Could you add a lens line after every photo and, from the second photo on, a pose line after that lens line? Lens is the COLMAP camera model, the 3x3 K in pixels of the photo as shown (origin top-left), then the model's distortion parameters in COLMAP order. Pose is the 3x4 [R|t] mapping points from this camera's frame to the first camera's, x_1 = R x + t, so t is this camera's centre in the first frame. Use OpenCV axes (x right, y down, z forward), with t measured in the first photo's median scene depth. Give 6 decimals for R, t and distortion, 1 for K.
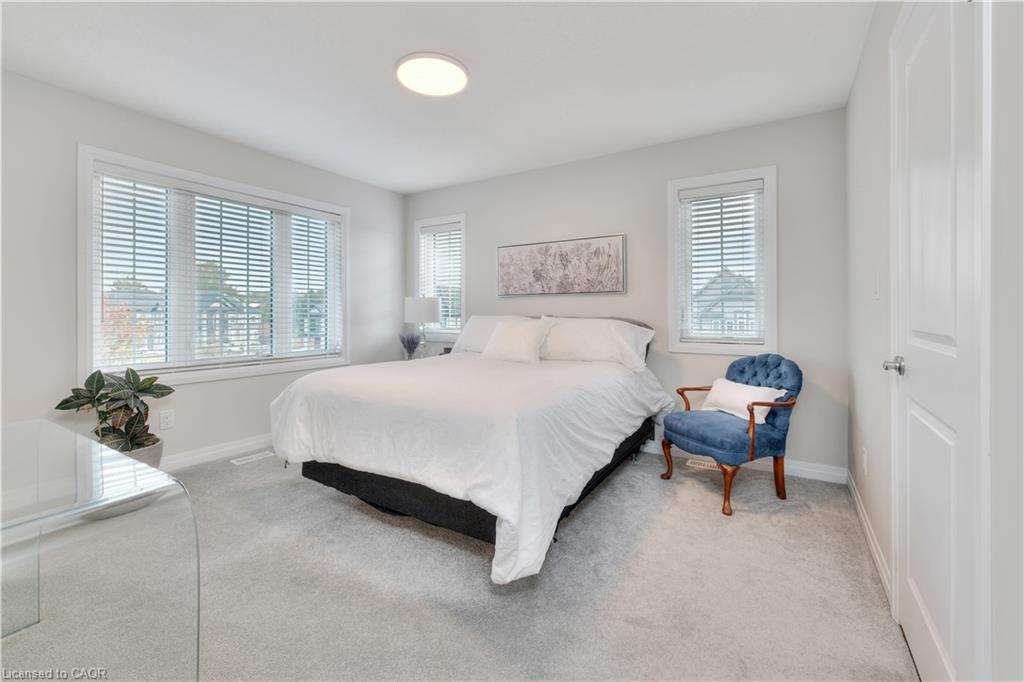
lens RADIAL K [[443.5, 0, 509.4], [0, 443.5, 321.2], [0, 0, 1]] dist [0.000796, 0.000143]
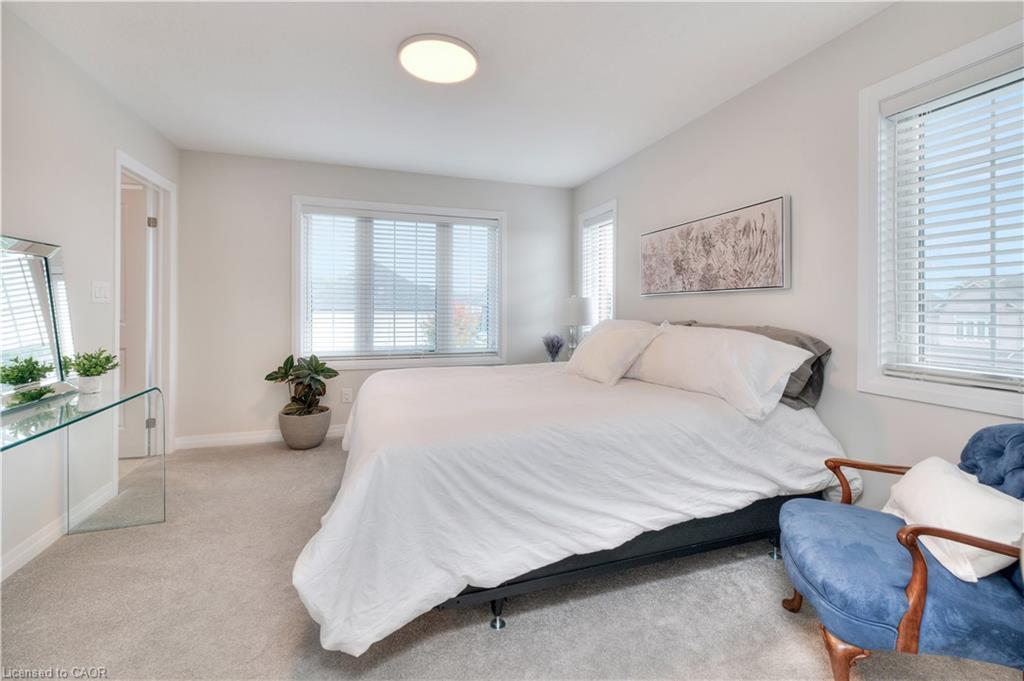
lens RADIAL K [[439.0, 0, 534.8], [0, 439.0, 317.0], [0, 0, 1]] dist [-0.000100, -0.000204]
pose [[0.772113, 0.017211, -0.635252, 0.373011], [-0.016108, 0.999842, 0.007510, -0.021885], [0.635281, 0.004435, 0.772268, 0.282078]]
